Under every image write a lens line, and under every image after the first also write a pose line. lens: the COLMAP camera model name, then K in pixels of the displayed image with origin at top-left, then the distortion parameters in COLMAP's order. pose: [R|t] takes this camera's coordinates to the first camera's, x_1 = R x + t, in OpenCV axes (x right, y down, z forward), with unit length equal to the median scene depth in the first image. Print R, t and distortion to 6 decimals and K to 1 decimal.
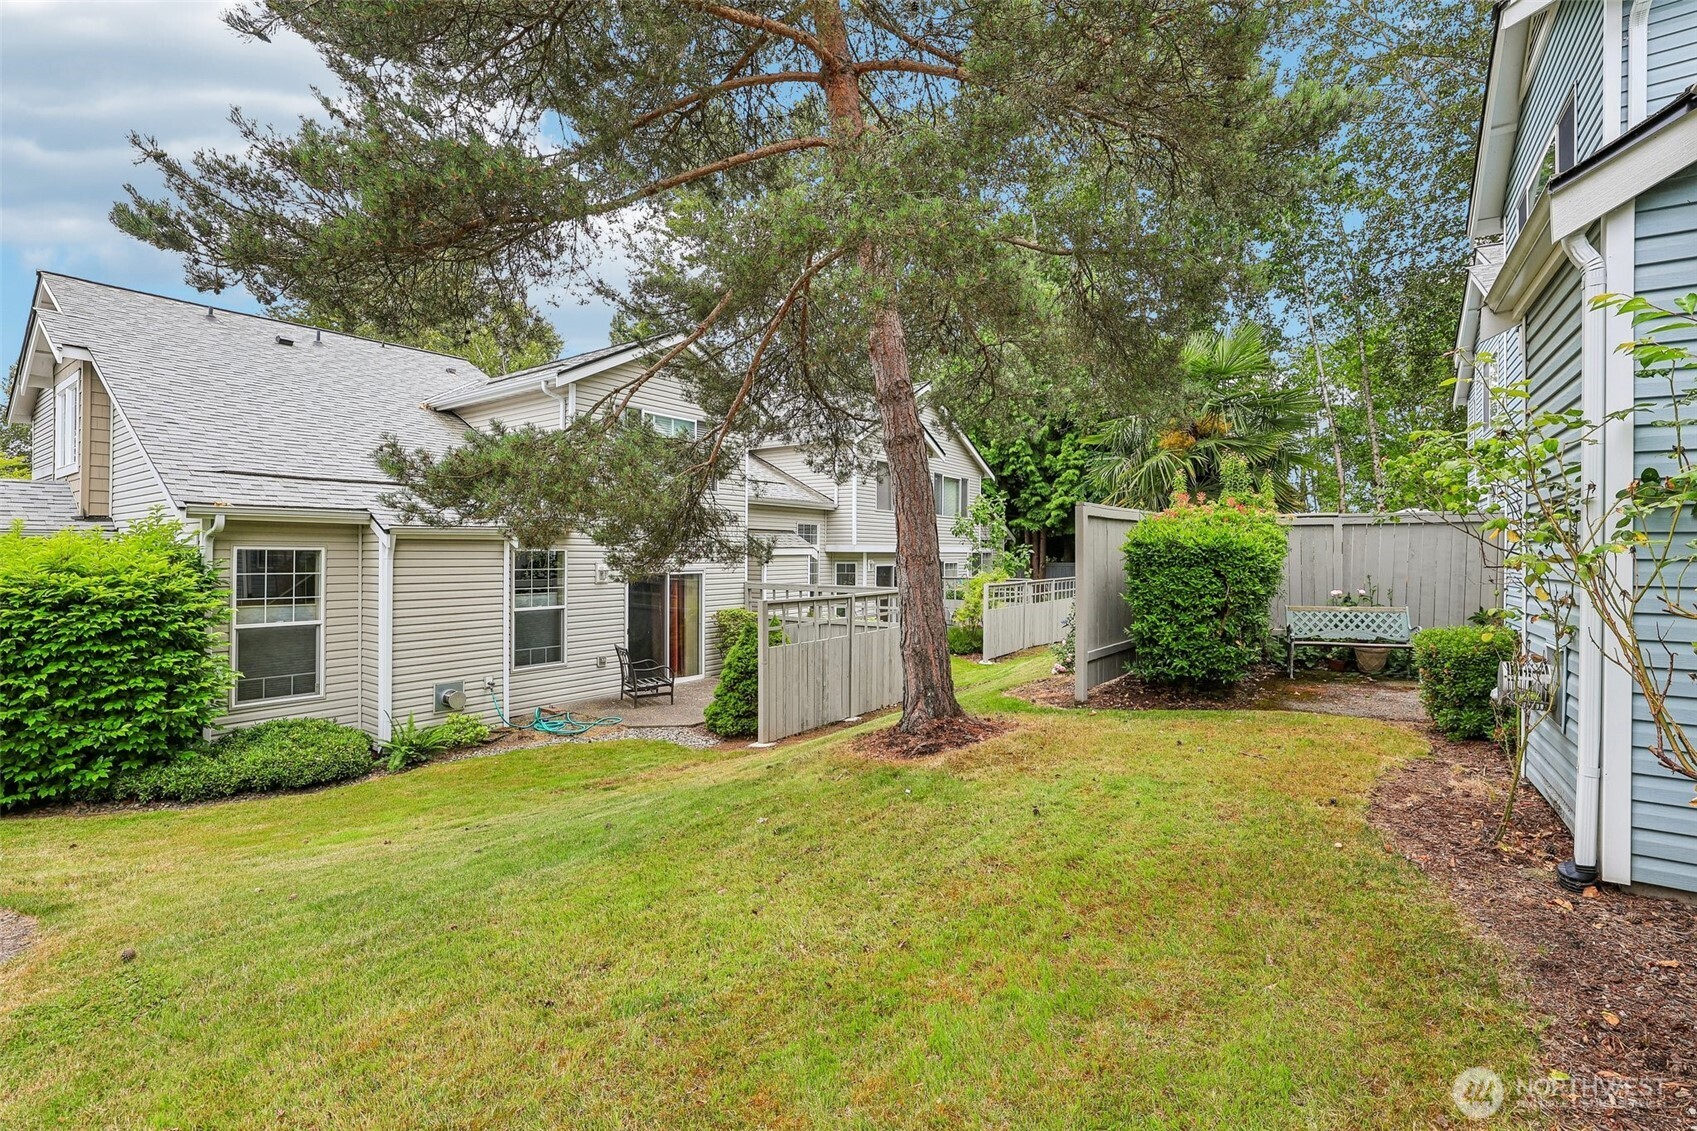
lens RADIAL K [[745.5, 0, 853.6], [0, 745.5, 552.0], [0, 0, 1]] dist [-0.044914, 0.018371]
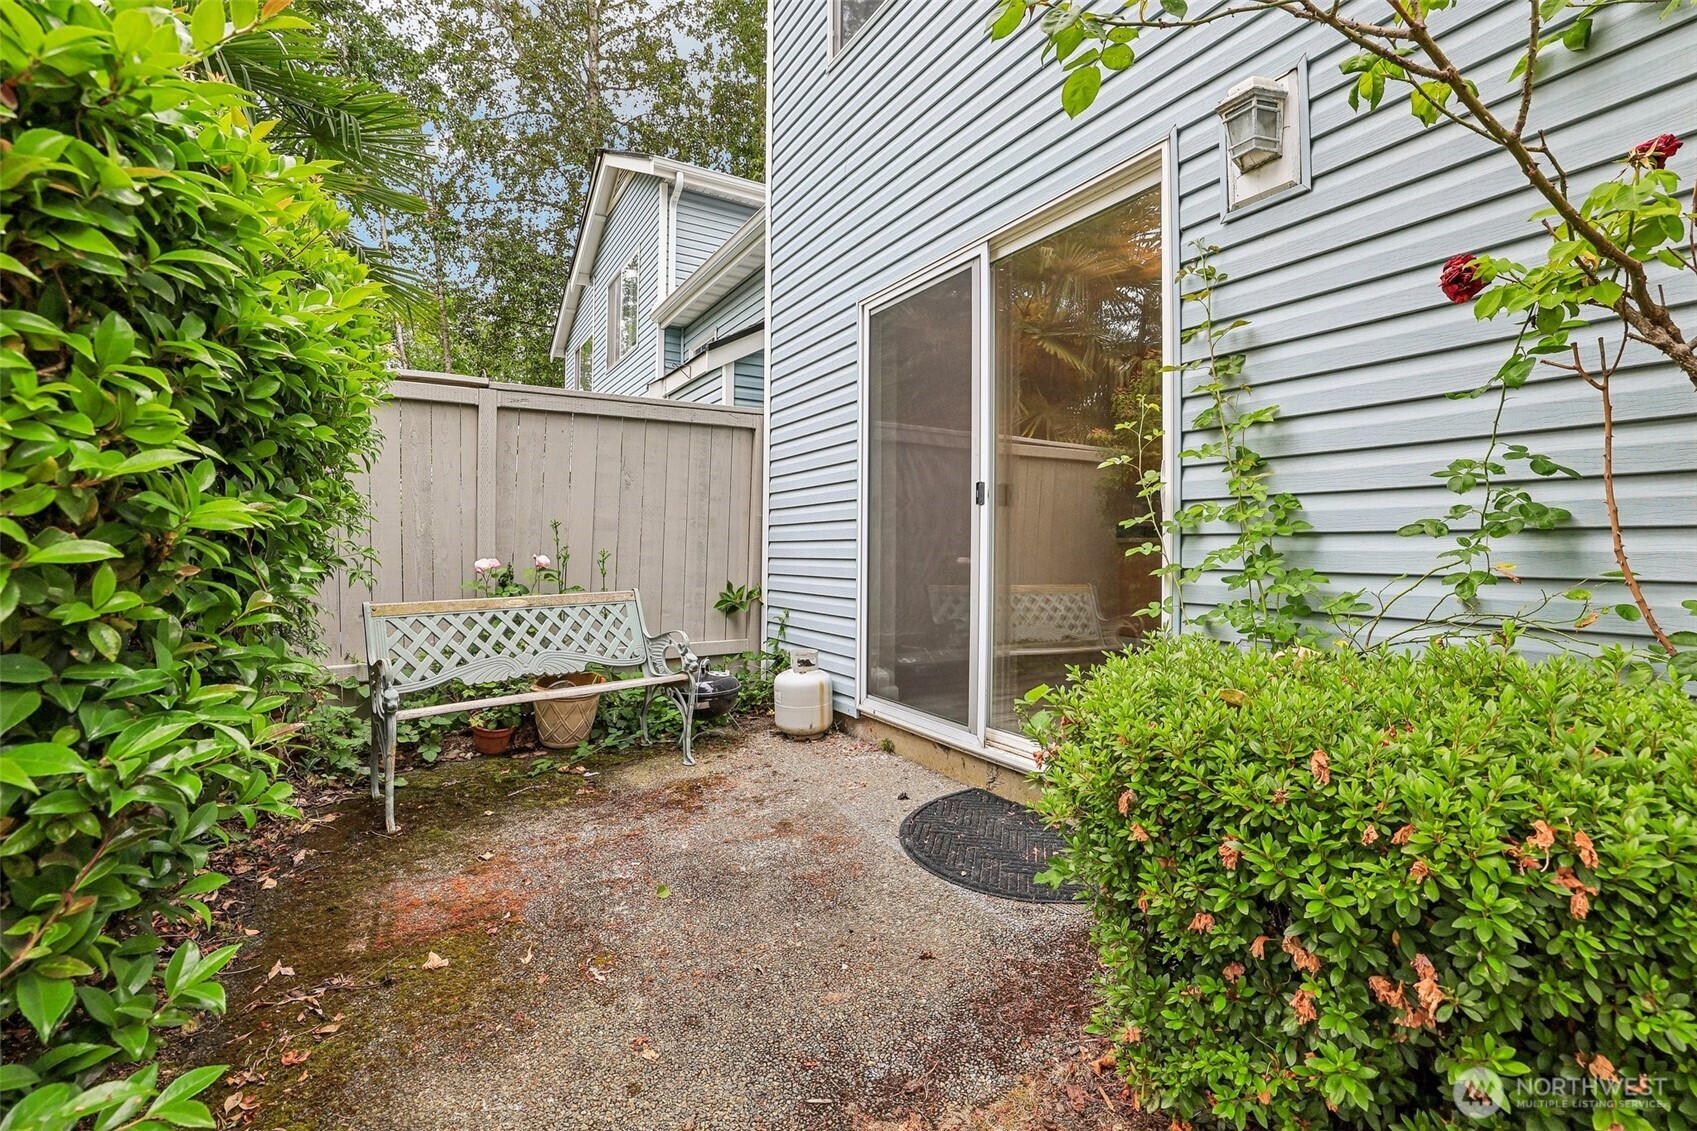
lens RADIAL K [[745.5, 0, 853.6], [0, 745.5, 552.0], [0, 0, 1]] dist [-0.044914, 0.018371]
pose [[0.416649, -0.006233, 0.909046, 0.378559], [-0.005960, 0.999936, 0.009588, 0.045078], [-0.909048, -0.009413, 0.416585, 0.662374]]
